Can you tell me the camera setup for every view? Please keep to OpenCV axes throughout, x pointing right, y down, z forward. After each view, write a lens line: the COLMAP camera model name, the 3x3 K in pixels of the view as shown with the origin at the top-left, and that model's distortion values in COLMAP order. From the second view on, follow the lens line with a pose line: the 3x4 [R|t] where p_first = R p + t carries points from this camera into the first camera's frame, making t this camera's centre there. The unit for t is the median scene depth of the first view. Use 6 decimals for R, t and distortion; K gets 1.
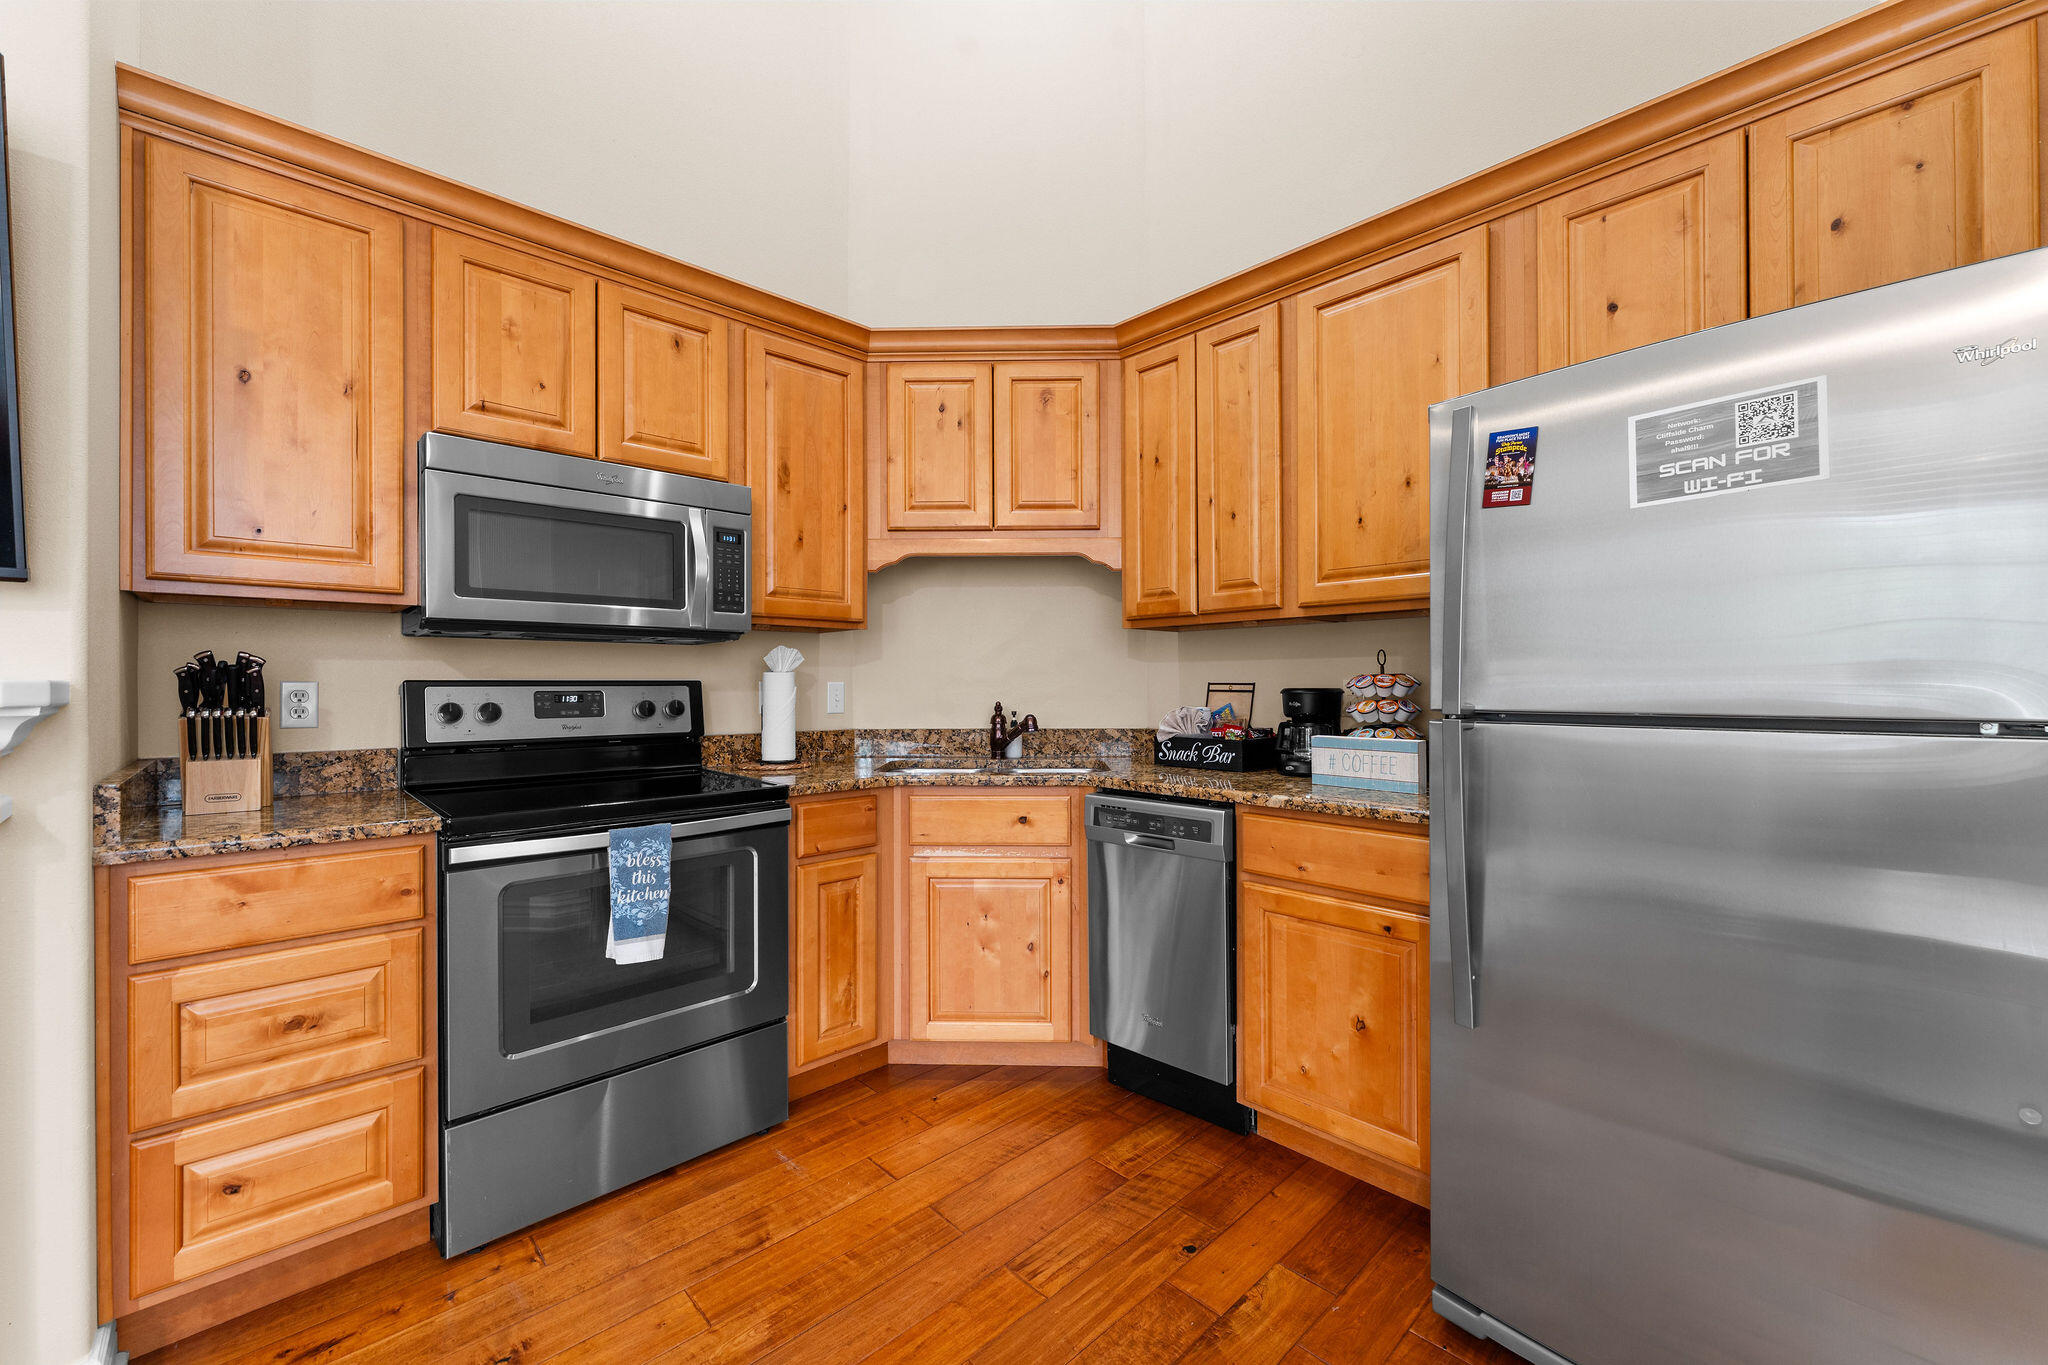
lens RADIAL K [[812.1, 0, 1019.8], [0, 812.1, 685.5], [0, 0, 1]] dist [-0.005457, 0.000701]
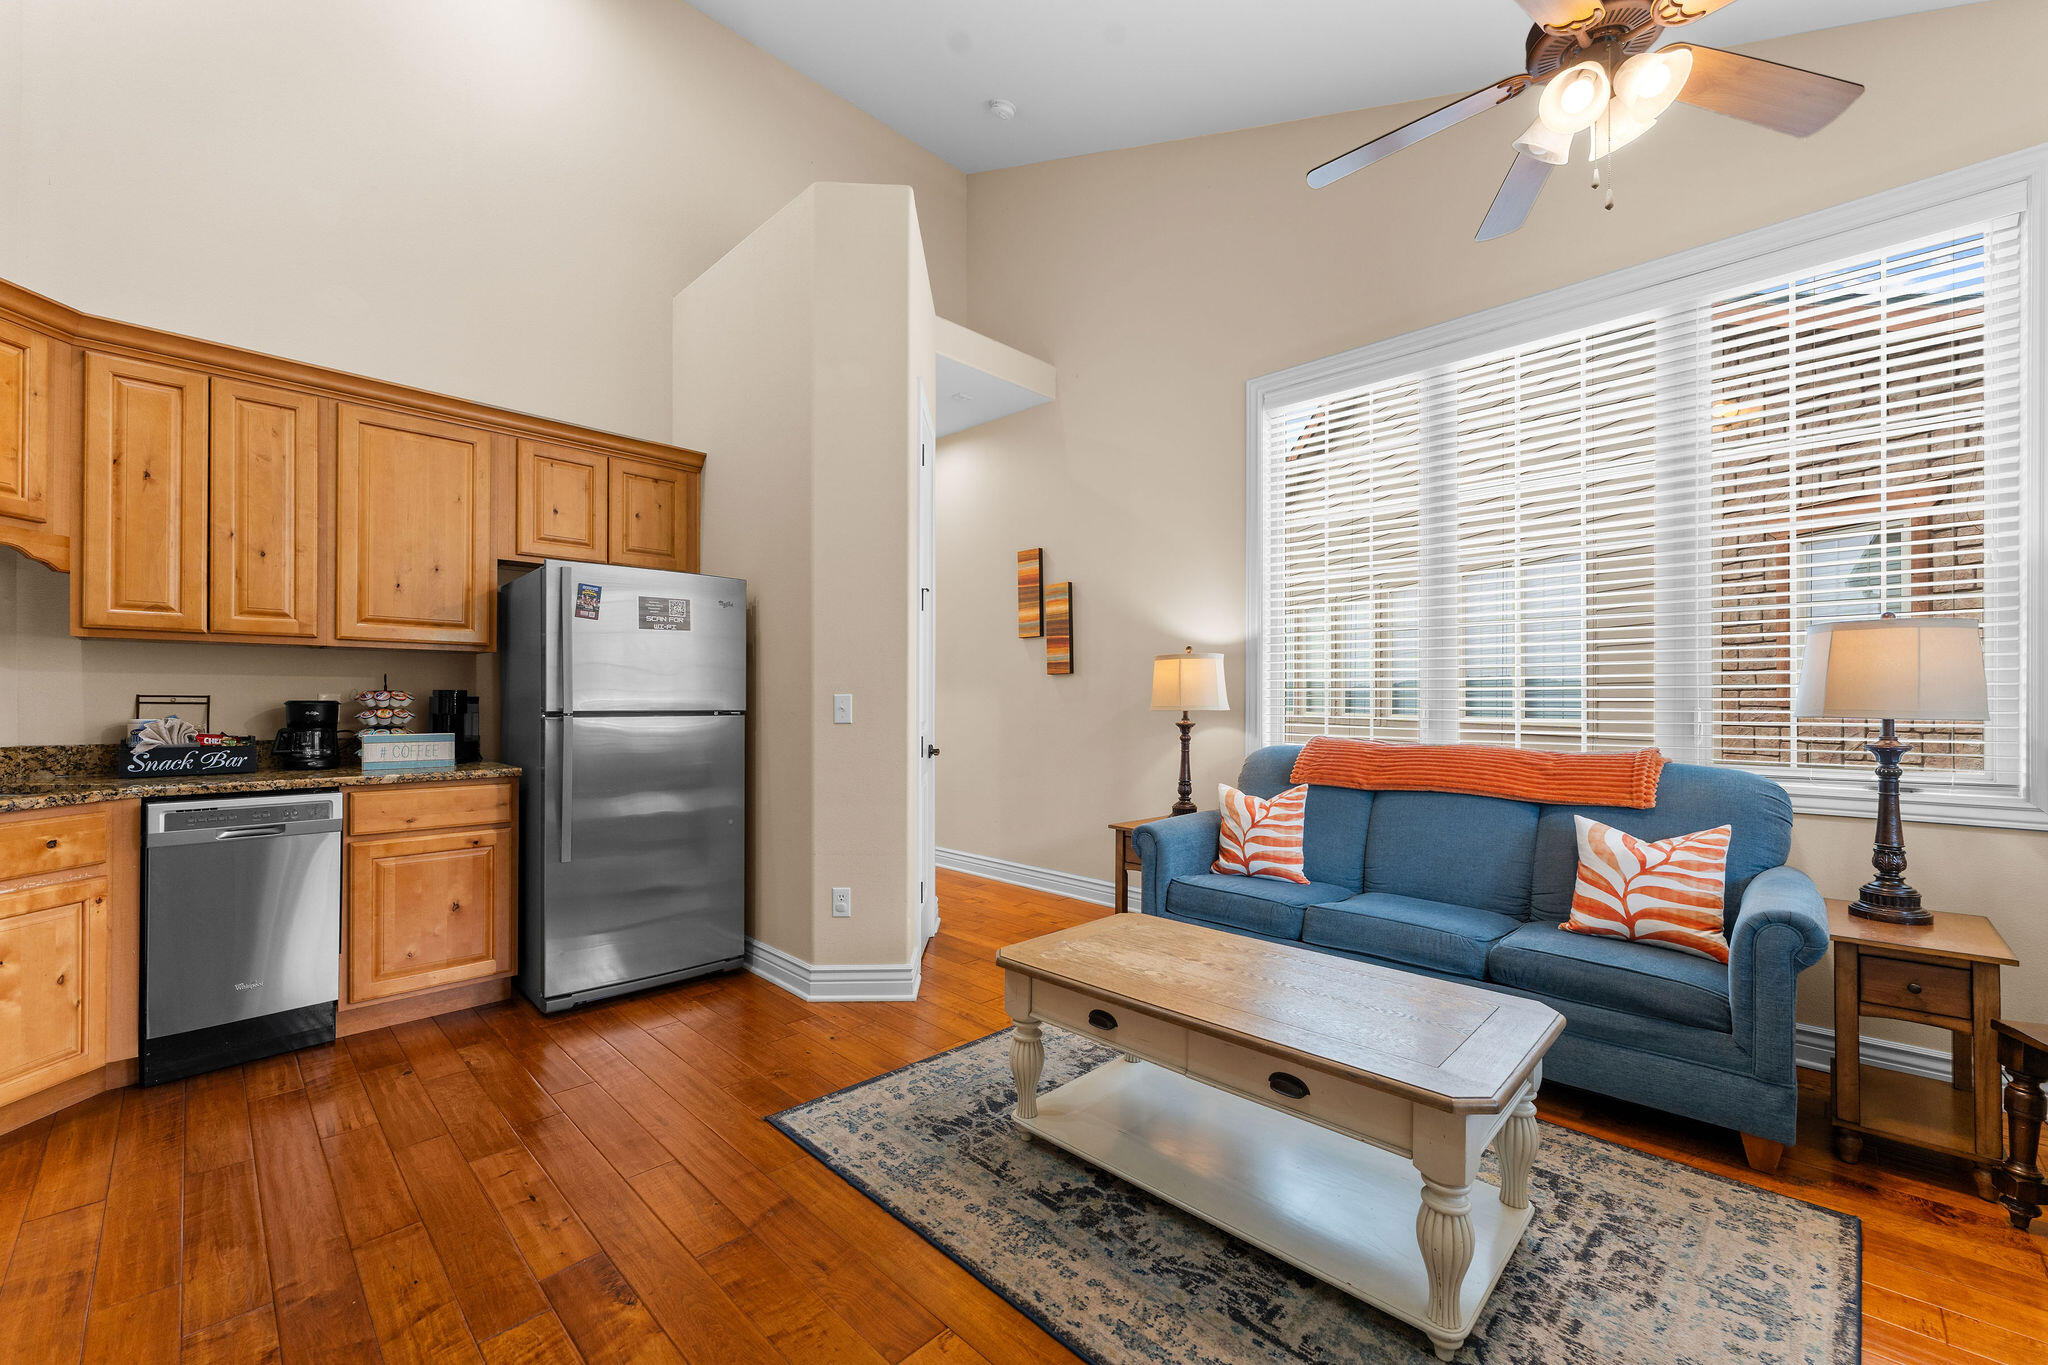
lens RADIAL K [[812.1, 0, 1018.5], [0, 812.1, 693.3], [0, 0, 1]] dist [-0.005457, 0.000701]
pose [[-0.045600, 0.010098, 0.998909, -0.986655], [-0.004461, 0.999937, -0.010312, 0.000203], [-0.998950, -0.004927, -0.045552, -0.044113]]
